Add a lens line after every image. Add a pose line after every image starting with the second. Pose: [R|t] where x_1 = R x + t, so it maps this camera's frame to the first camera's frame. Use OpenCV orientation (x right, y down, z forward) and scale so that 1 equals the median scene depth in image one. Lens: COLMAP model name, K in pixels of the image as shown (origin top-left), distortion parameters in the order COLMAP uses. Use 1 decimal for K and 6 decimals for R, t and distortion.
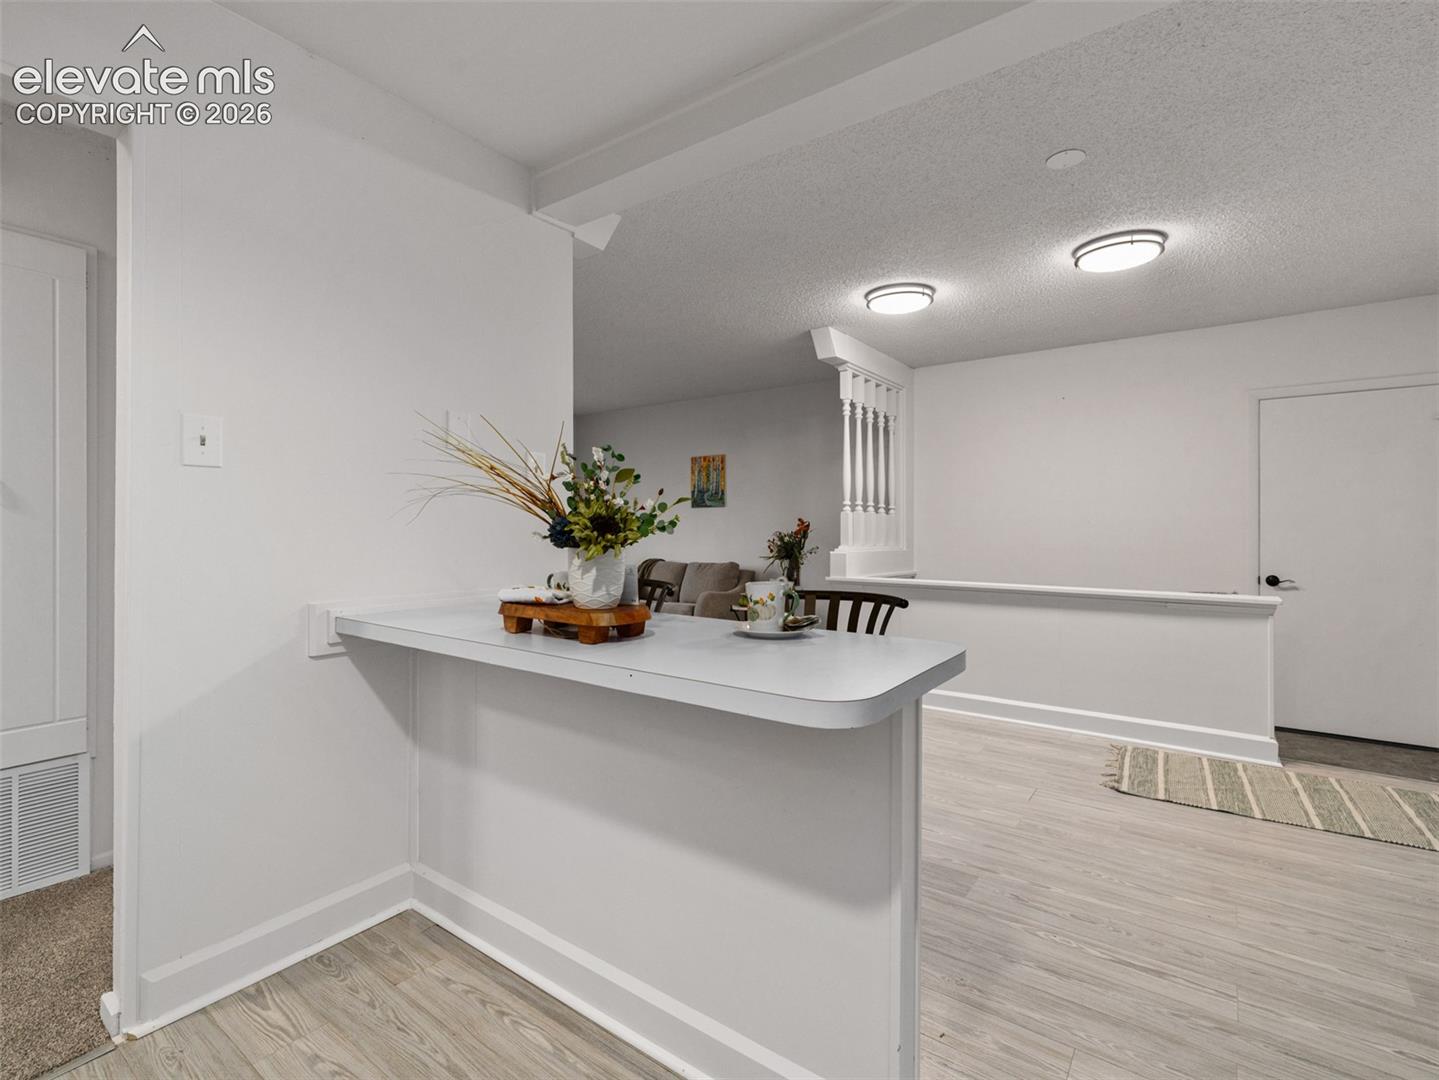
lens RADIAL K [[678.2, 0, 716.8], [0, 678.2, 527.2], [0, 0, 1]] dist [0.001022, -0.000224]
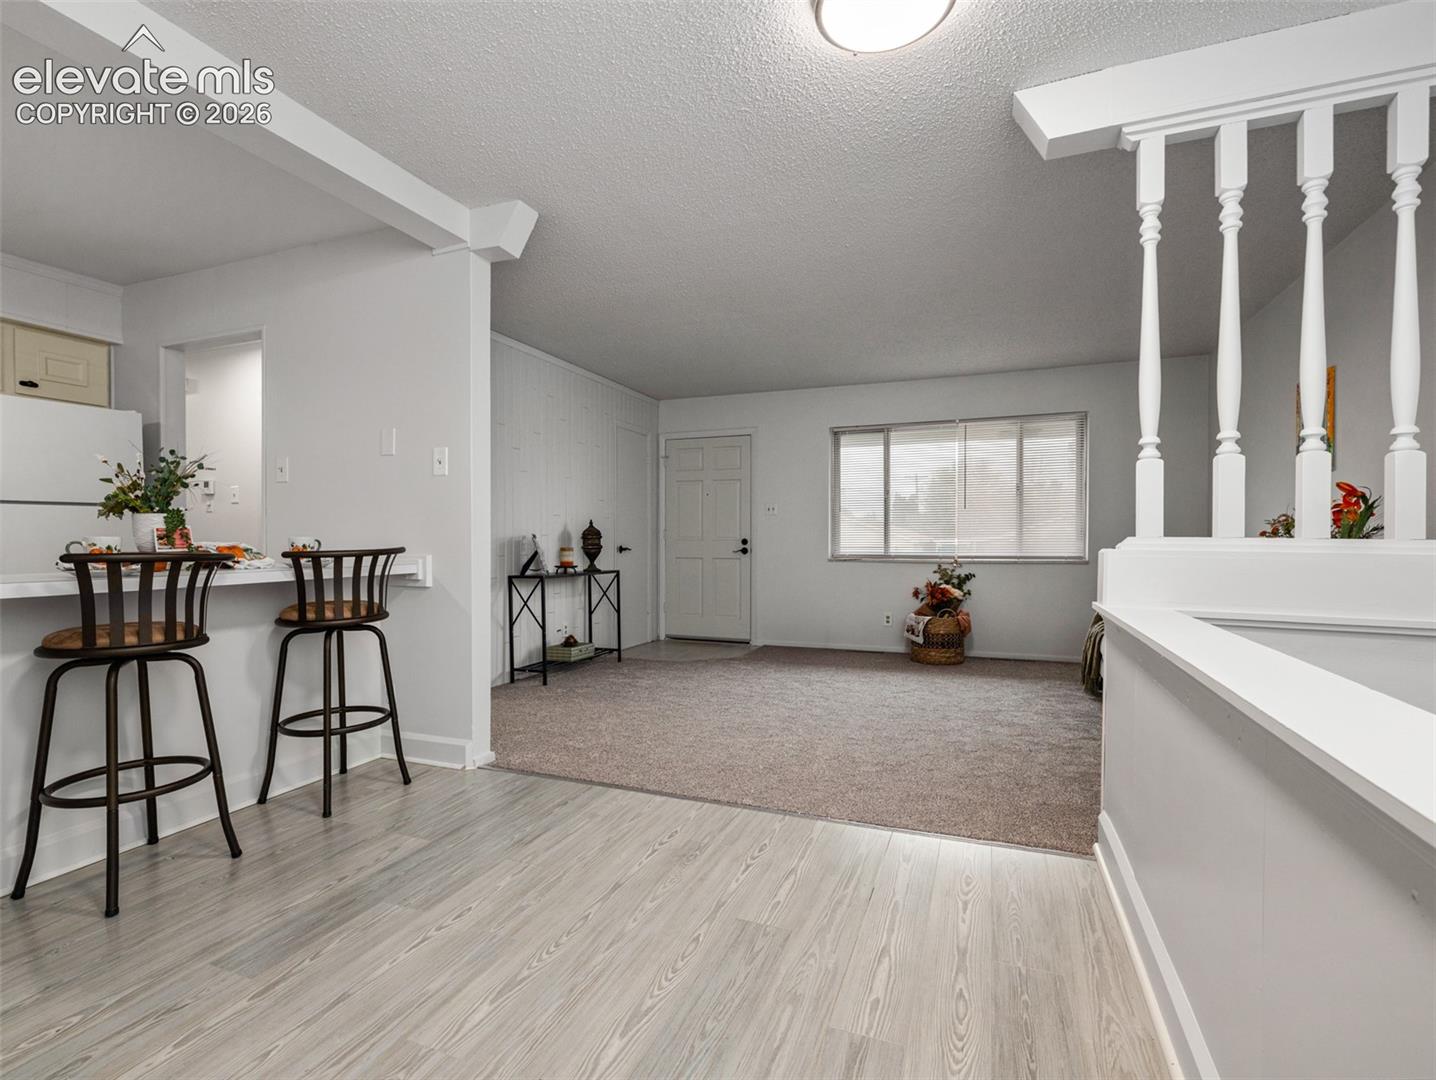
lens RADIAL K [[692.0, 0, 713.6], [0, 692.0, 541.1], [0, 0, 1]] dist [-0.004325, -0.001267]
pose [[0.249245, 0.001597, -0.968439, 1.217905], [-0.003053, 0.999995, 0.000863, 0.069525], [0.968436, 0.002742, 0.249248, 1.318835]]
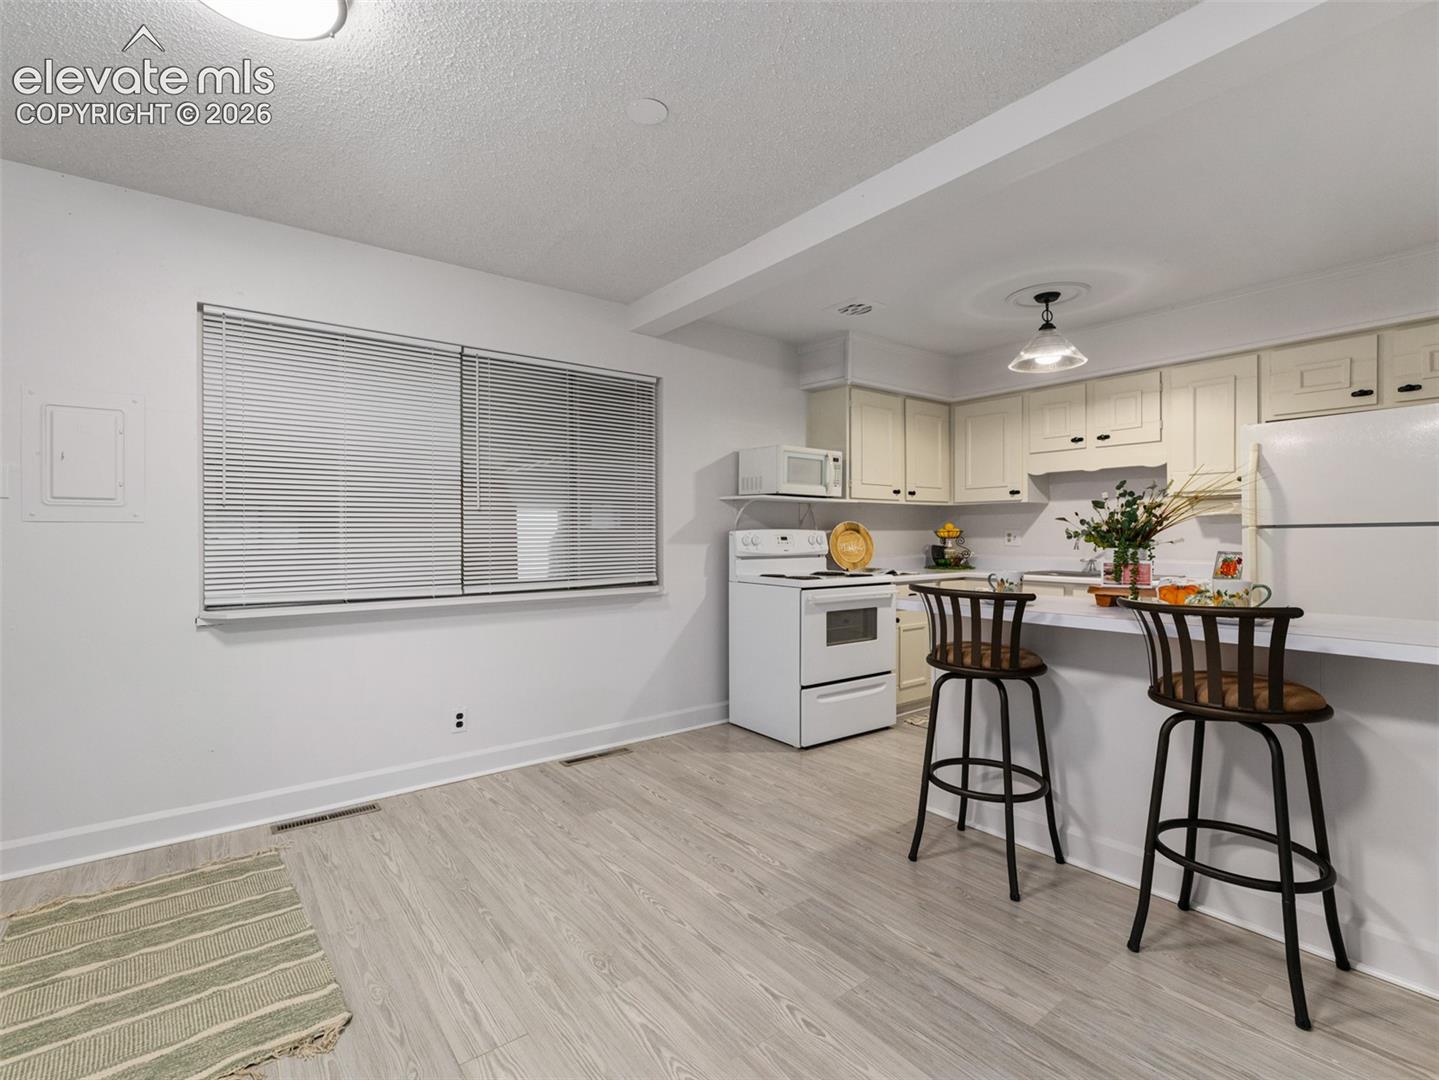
lens RADIAL K [[678.2, 0, 728.4], [0, 678.2, 540.2], [0, 0, 1]] dist [0.001022, -0.000224]
pose [[-0.962574, -0.003384, 0.270997, 0.204016], [0.001860, 0.999816, 0.019094, -0.012648], [-0.271012, 0.018883, -0.962391, 1.957758]]
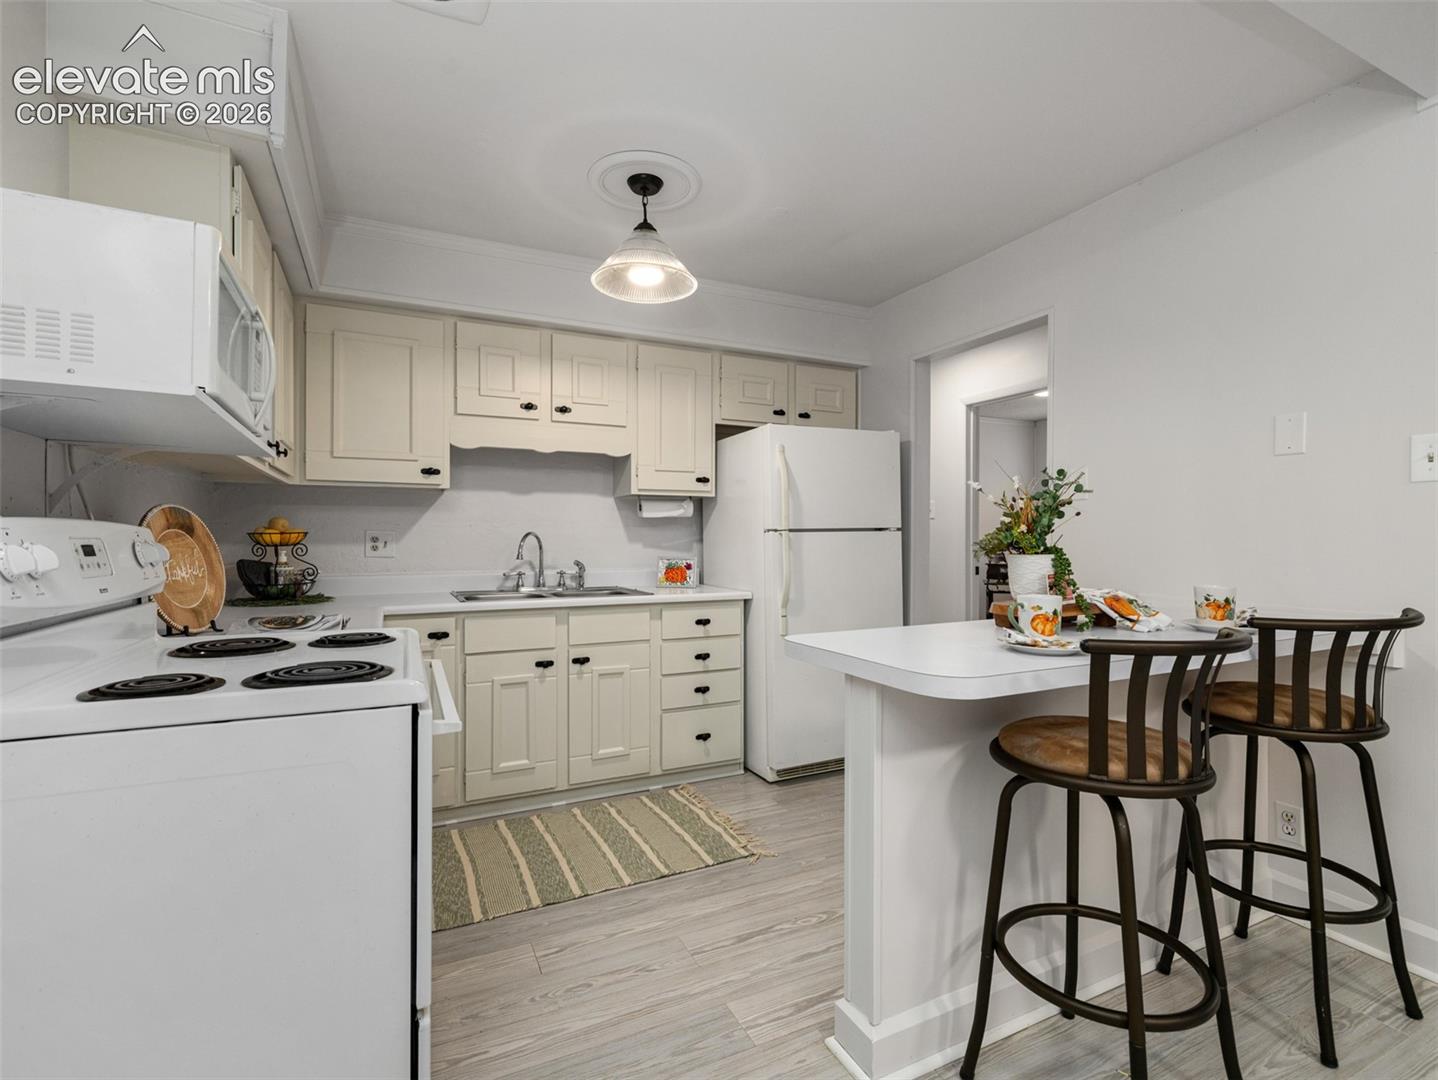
lens RADIAL K [[677.7, 0, 726.3], [0, 677.7, 545.7], [0, 0, 1]] dist [0.001022, -0.000224]
pose [[-0.451137, 0.007743, -0.892421, 0.855875], [-0.000677, 0.999959, 0.009018, 0.014700], [0.892454, 0.004673, -0.451114, 0.791751]]
